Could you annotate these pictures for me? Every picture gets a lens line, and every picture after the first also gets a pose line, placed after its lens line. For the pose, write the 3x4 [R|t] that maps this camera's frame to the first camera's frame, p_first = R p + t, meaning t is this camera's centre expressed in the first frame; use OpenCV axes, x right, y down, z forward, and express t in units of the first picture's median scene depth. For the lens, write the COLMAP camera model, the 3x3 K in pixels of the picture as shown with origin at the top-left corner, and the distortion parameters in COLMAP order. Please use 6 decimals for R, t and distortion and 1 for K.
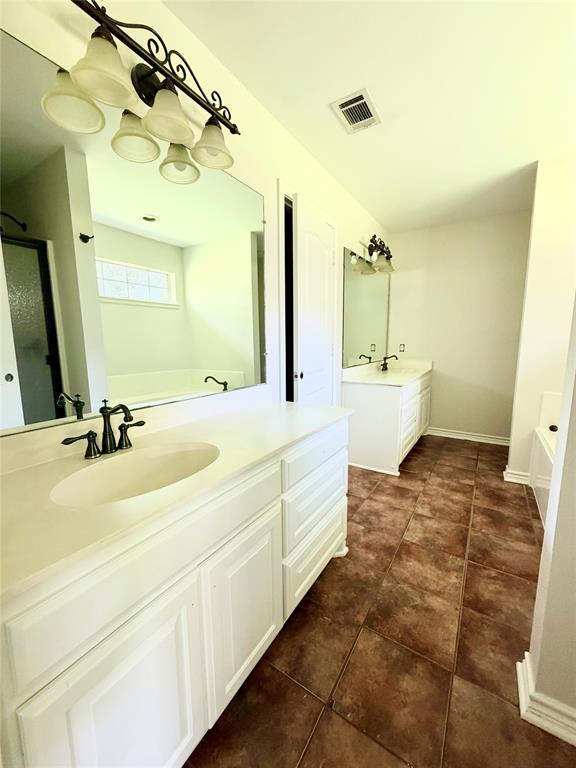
lens RADIAL K [[306.7, 0, 288.4], [0, 306.7, 382.8], [0, 0, 1]] dist [-0.000063, -0.000021]
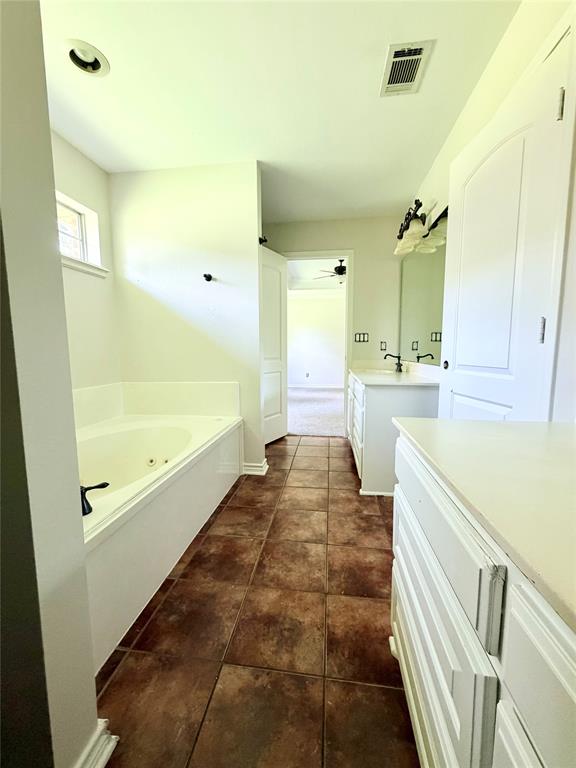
lens RADIAL K [[306.7, 0, 288.4], [0, 306.7, 382.8], [0, 0, 1]] dist [-0.000063, -0.000021]
pose [[-0.903539, 0.058022, -0.424559, 0.797740], [-0.050137, 0.969670, 0.239220, -0.154513], [0.425562, 0.237430, -0.873226, 1.533073]]
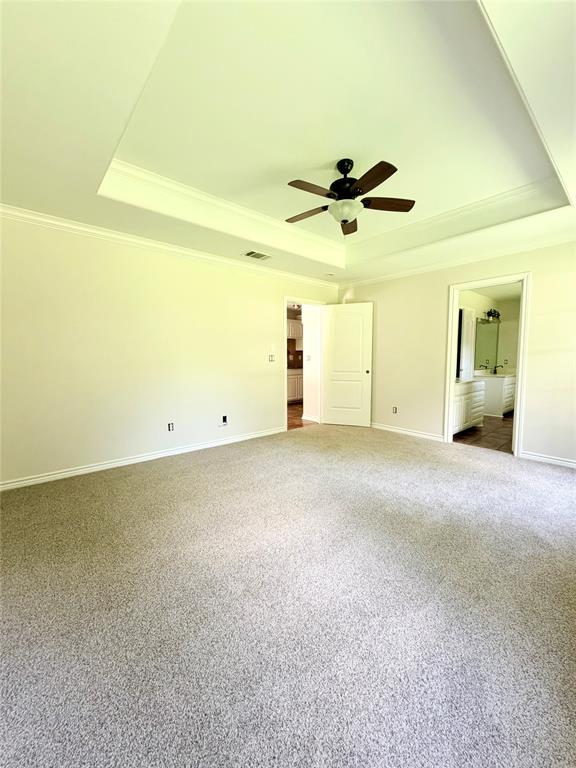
lens RADIAL K [[306.7, 0, 288.4], [0, 306.7, 382.8], [0, 0, 1]] dist [-0.000063, -0.000021]
pose [[0.962764, 0.025012, -0.269183, -0.701546], [-0.040114, 0.997905, -0.050752, 0.289709], [0.267350, 0.059660, 0.961751, -2.009090]]
